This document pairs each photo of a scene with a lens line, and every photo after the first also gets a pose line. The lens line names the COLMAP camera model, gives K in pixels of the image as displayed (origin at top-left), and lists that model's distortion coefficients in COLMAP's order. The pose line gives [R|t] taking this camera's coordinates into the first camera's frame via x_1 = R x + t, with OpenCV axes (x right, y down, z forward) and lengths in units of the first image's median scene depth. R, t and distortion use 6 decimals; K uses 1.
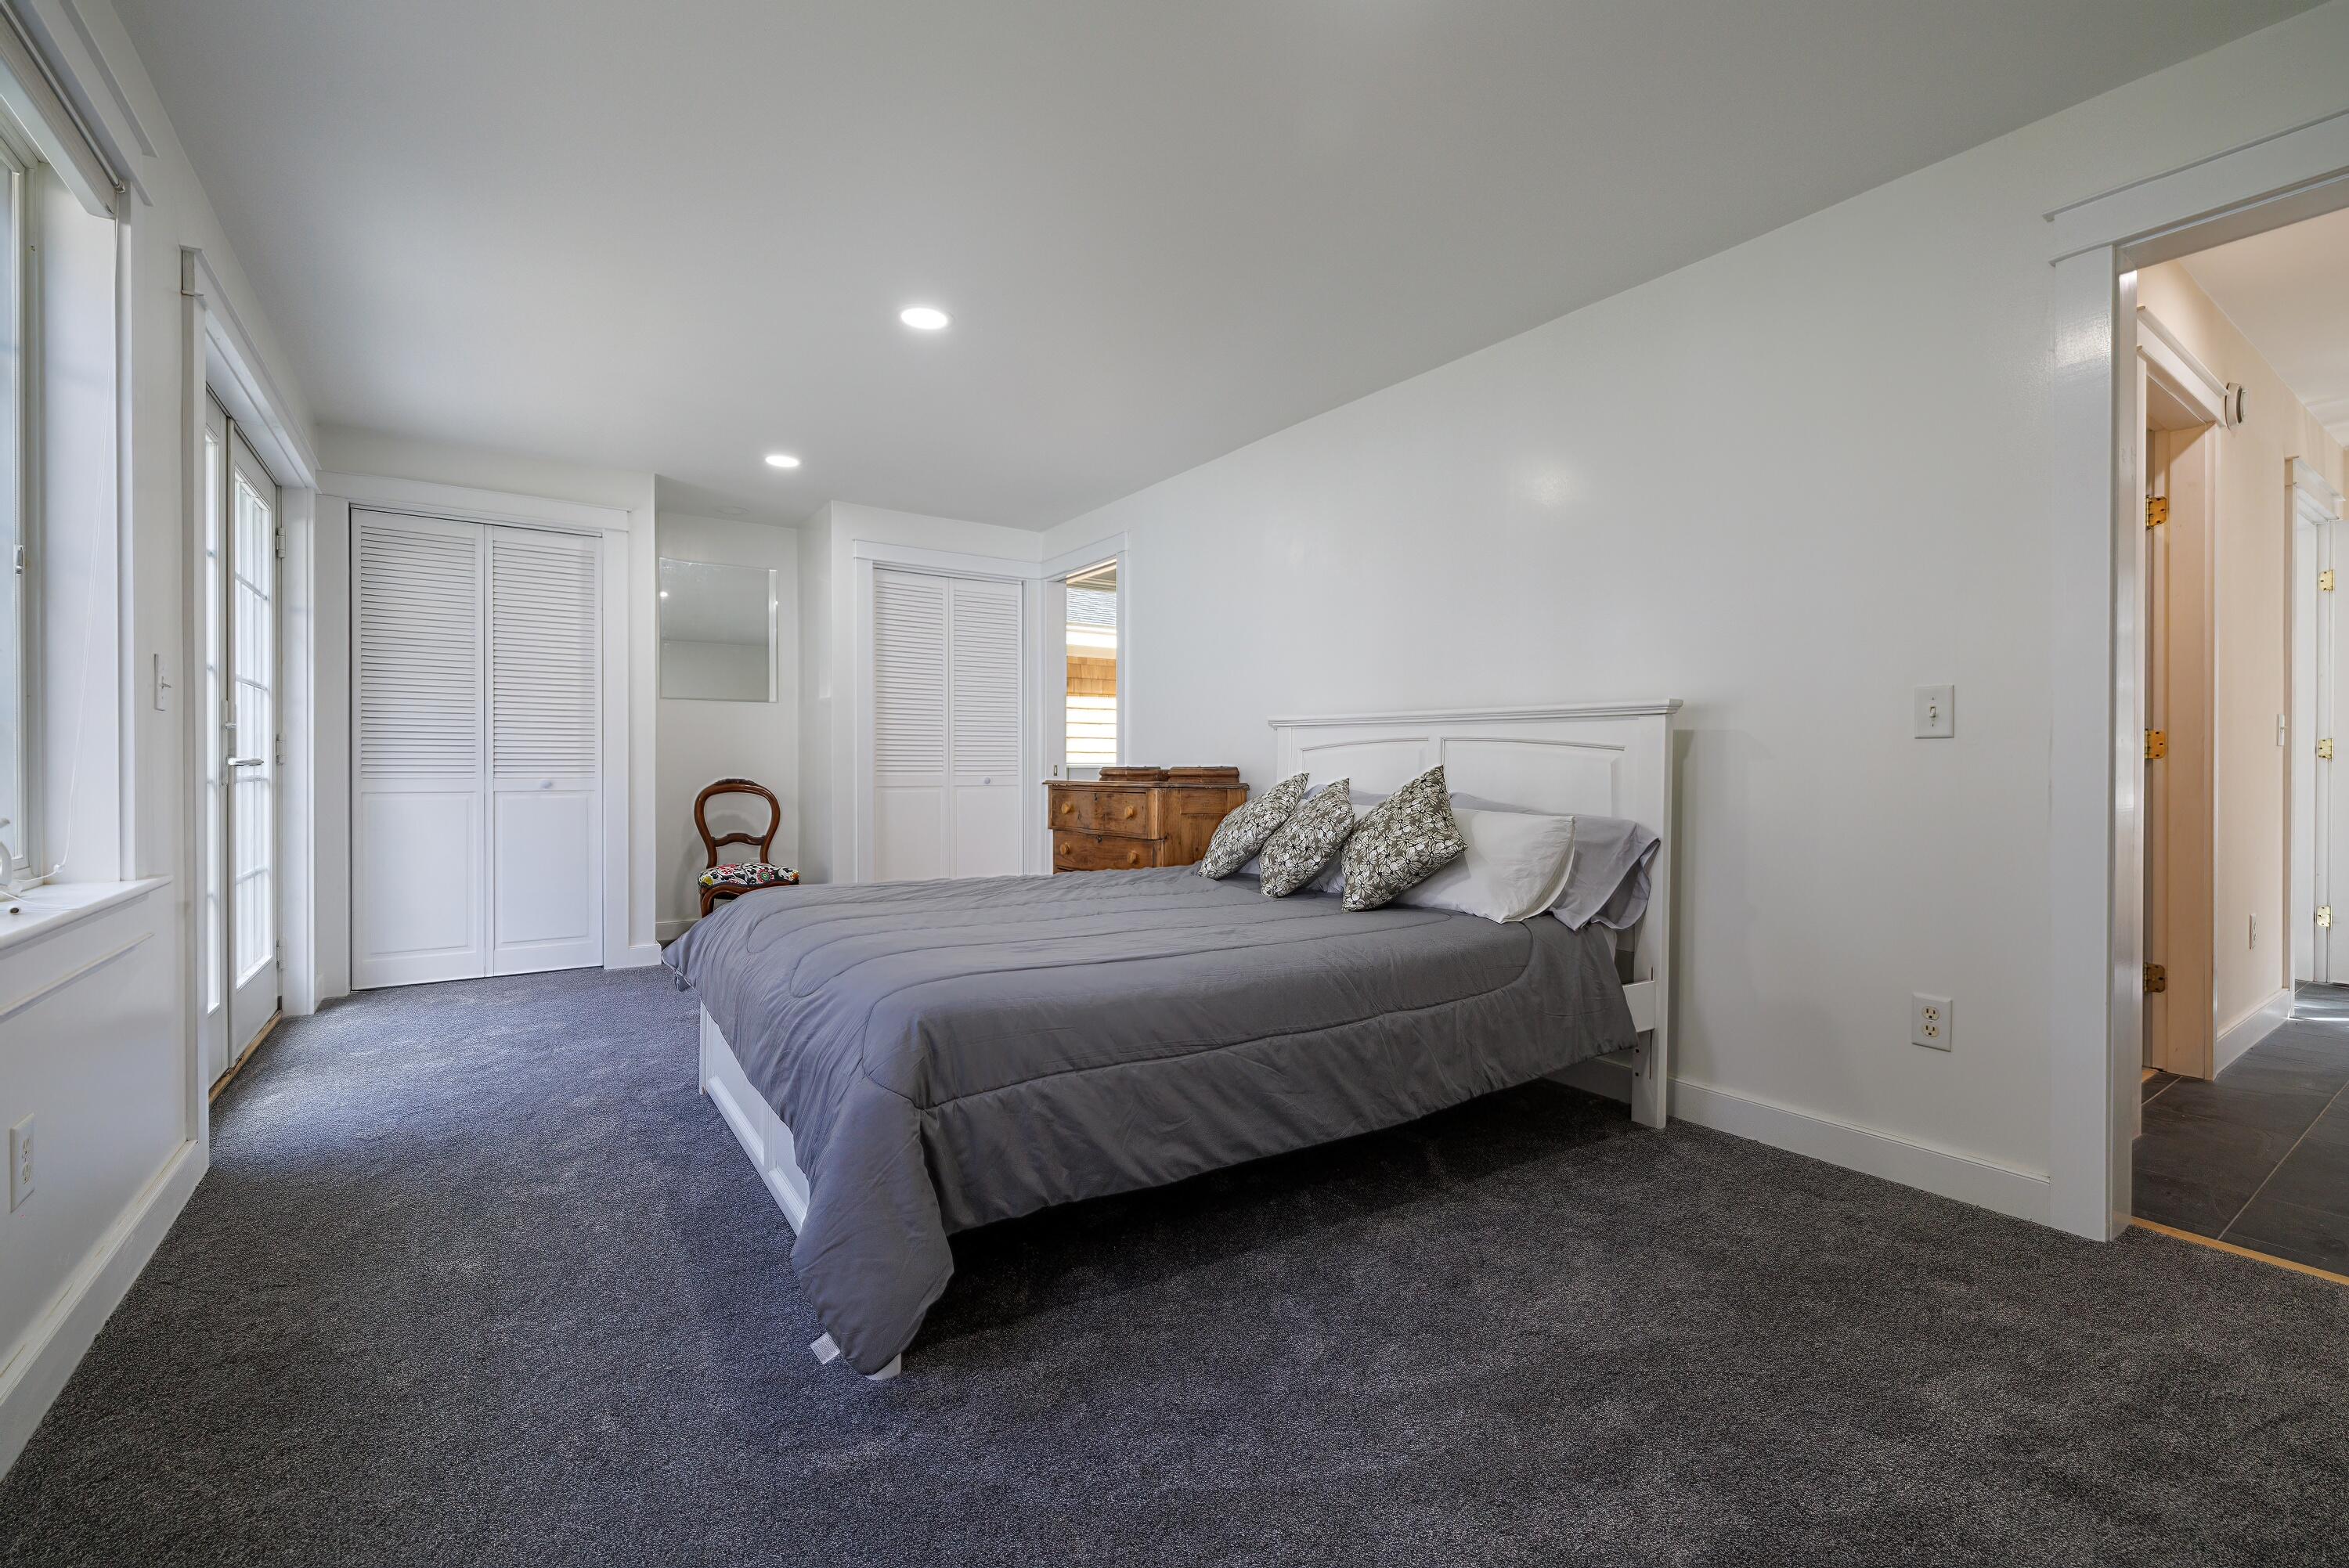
lens RADIAL K [[1013.9, 0, 1188.5], [0, 1013.9, 779.6], [0, 0, 1]] dist [-0.004090, -0.000255]
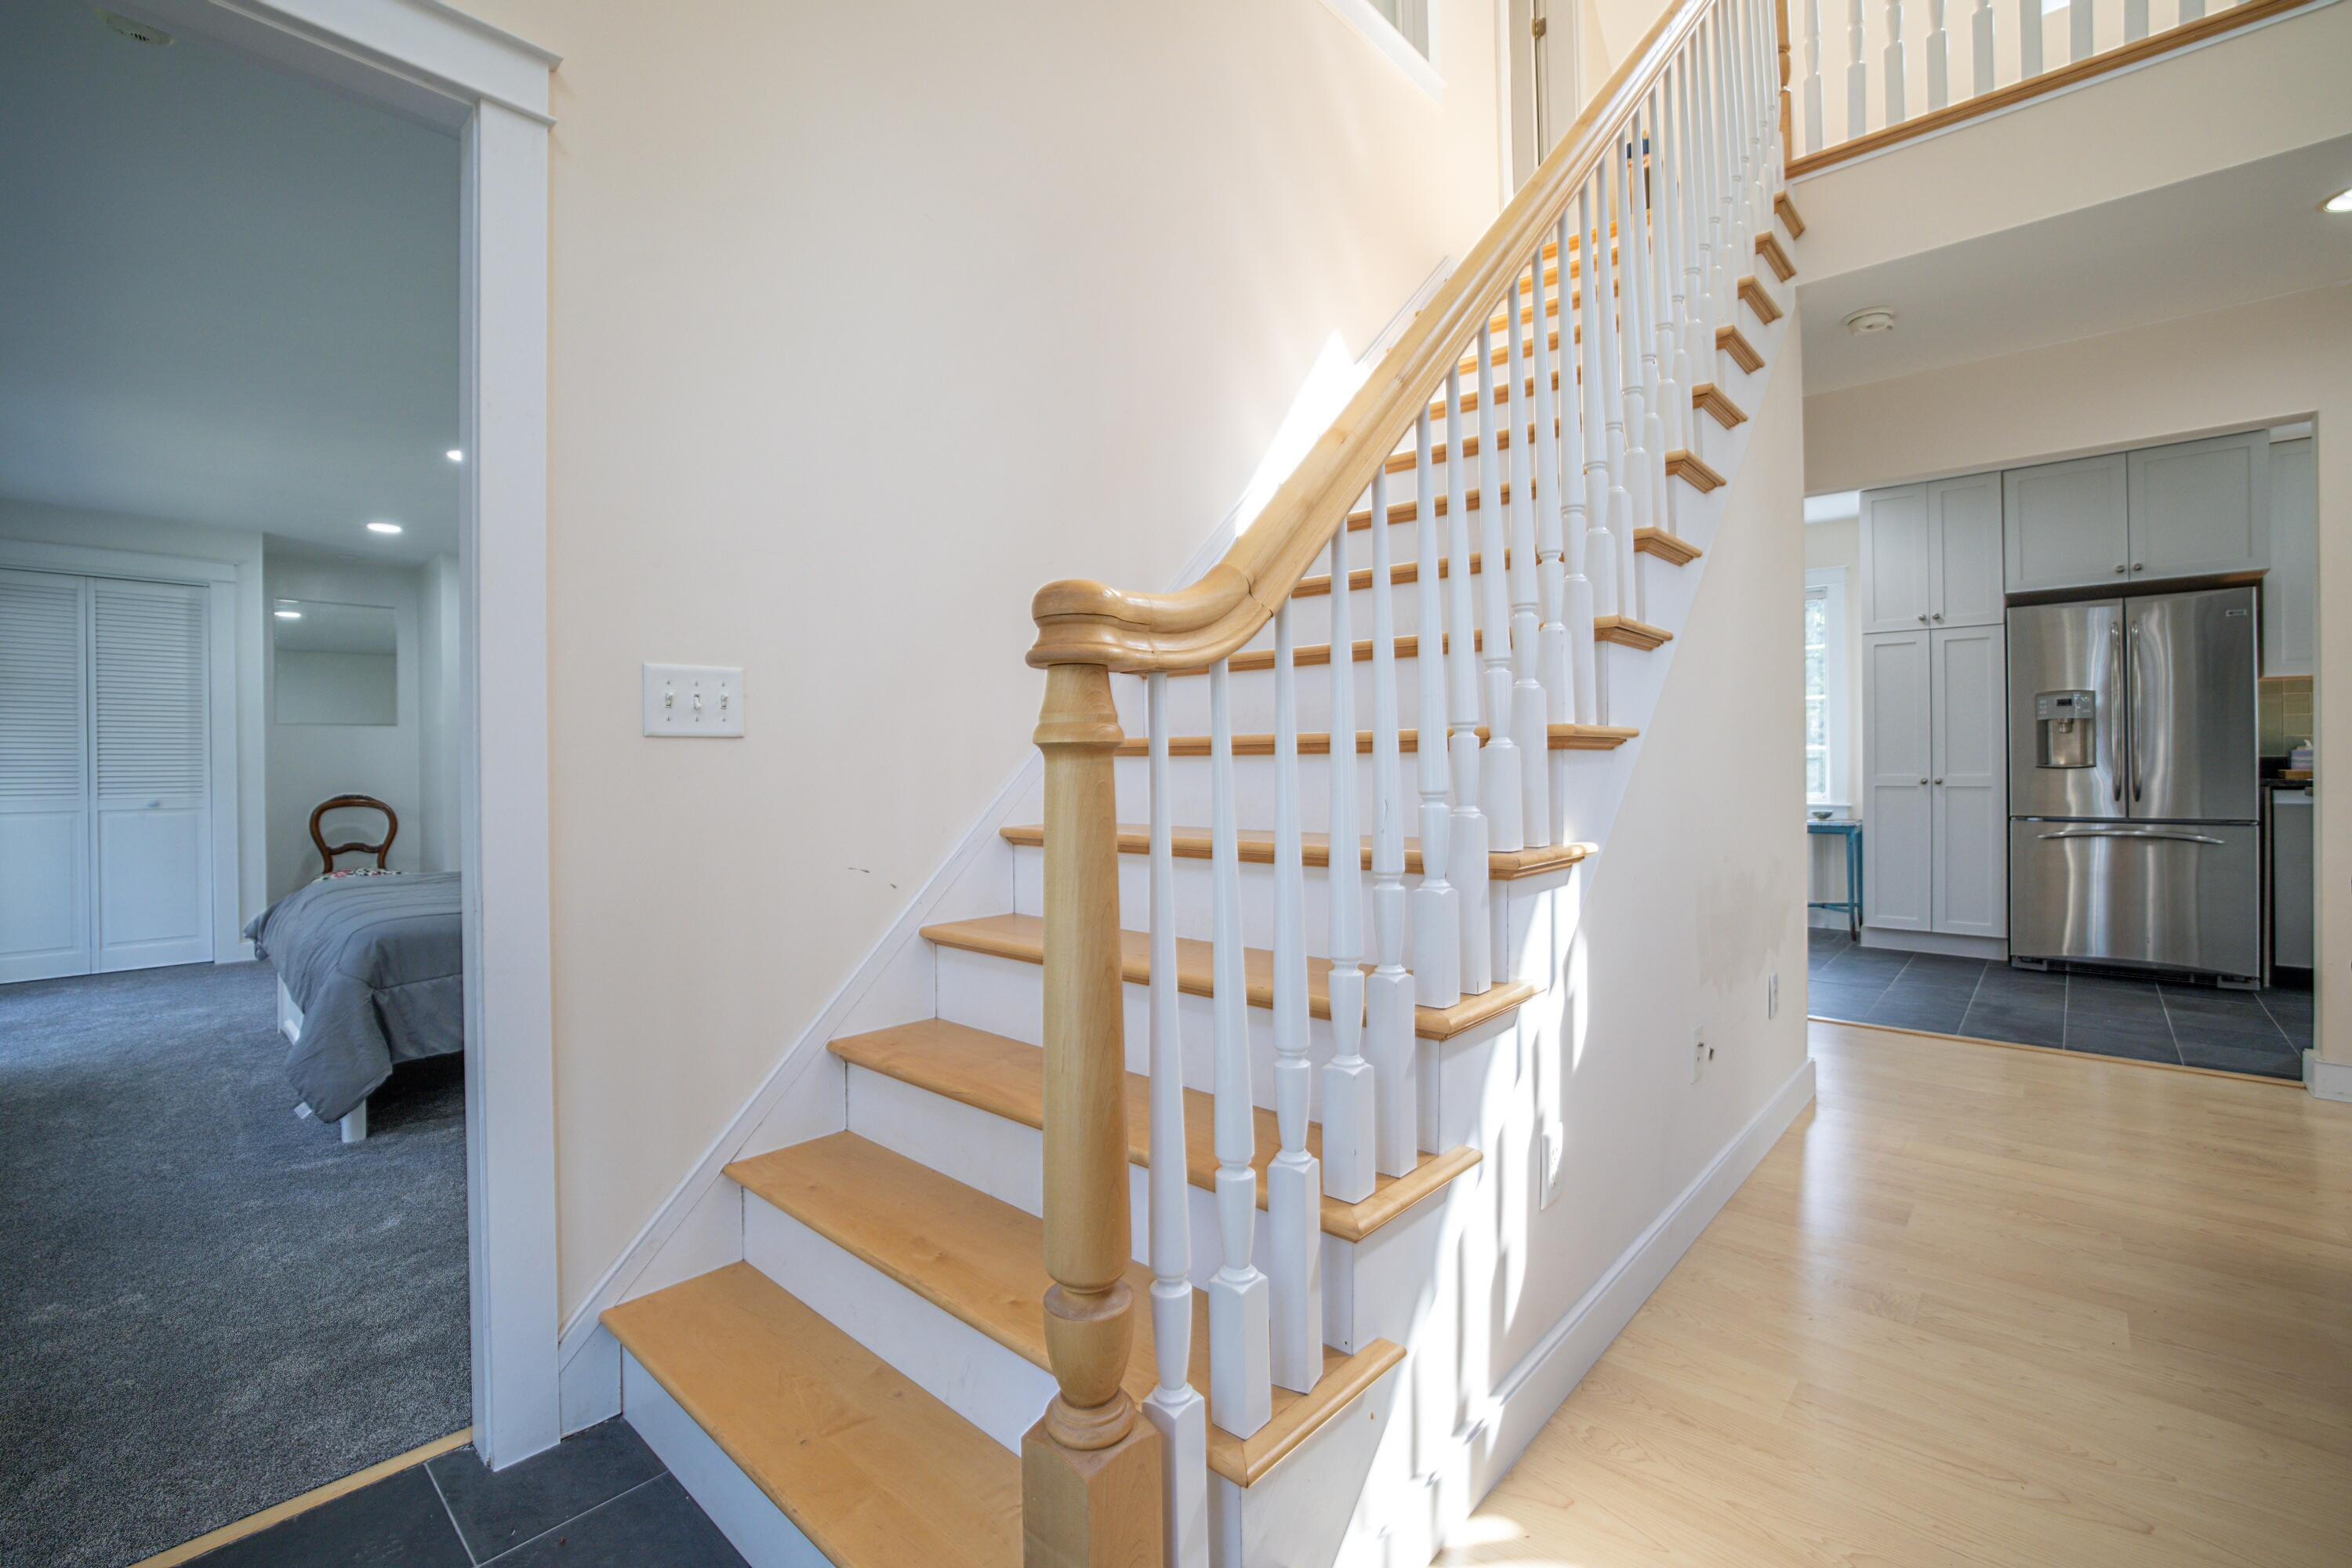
lens RADIAL K [[1015.3, 0, 1160.6], [0, 1015.3, 777.7], [0, 0, 1]] dist [-0.004090, -0.000255]
pose [[0.979077, -0.011522, 0.203165, 0.242198], [0.011857, 0.999930, -0.000431, -0.010534], [-0.203146, 0.002831, 0.979144, -0.341516]]
